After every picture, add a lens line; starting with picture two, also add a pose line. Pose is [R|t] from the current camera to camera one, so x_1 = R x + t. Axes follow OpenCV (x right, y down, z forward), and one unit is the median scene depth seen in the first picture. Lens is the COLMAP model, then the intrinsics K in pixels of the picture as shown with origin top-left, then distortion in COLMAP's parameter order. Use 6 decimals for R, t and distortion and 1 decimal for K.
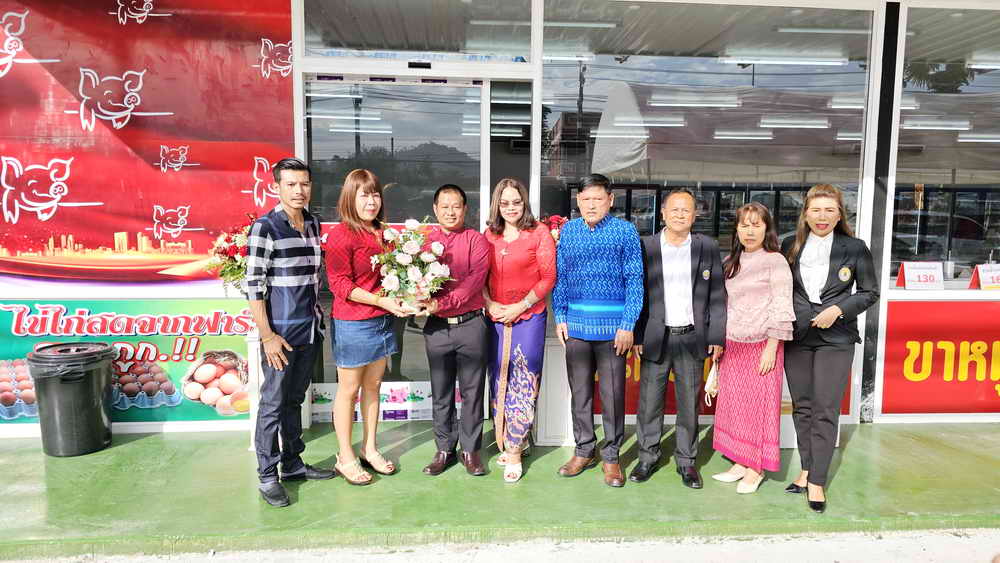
lens RADIAL K [[672.6, 0, 507.1], [0, 672.6, 279.7], [0, 0, 1]] dist [0.046188, -0.038686]
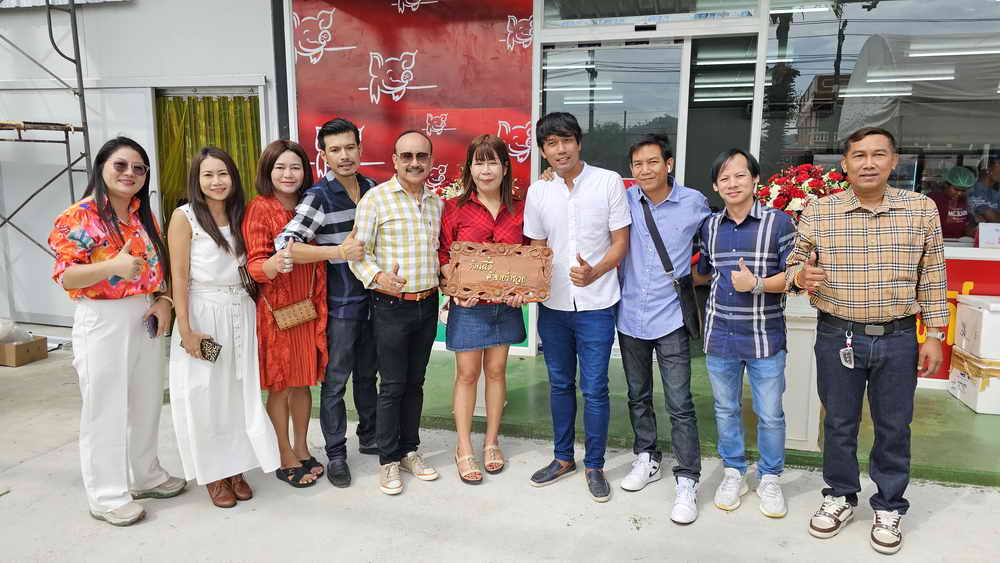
lens RADIAL K [[669.8, 0, 513.0], [0, 669.8, 295.2], [0, 0, 1]] dist [0.048554, -0.043596]
pose [[0.946935, 0.050179, -0.317485, 0.031742], [-0.031671, 0.997499, 0.063195, 0.043250], [0.319862, -0.049786, 0.946155, -0.098518]]
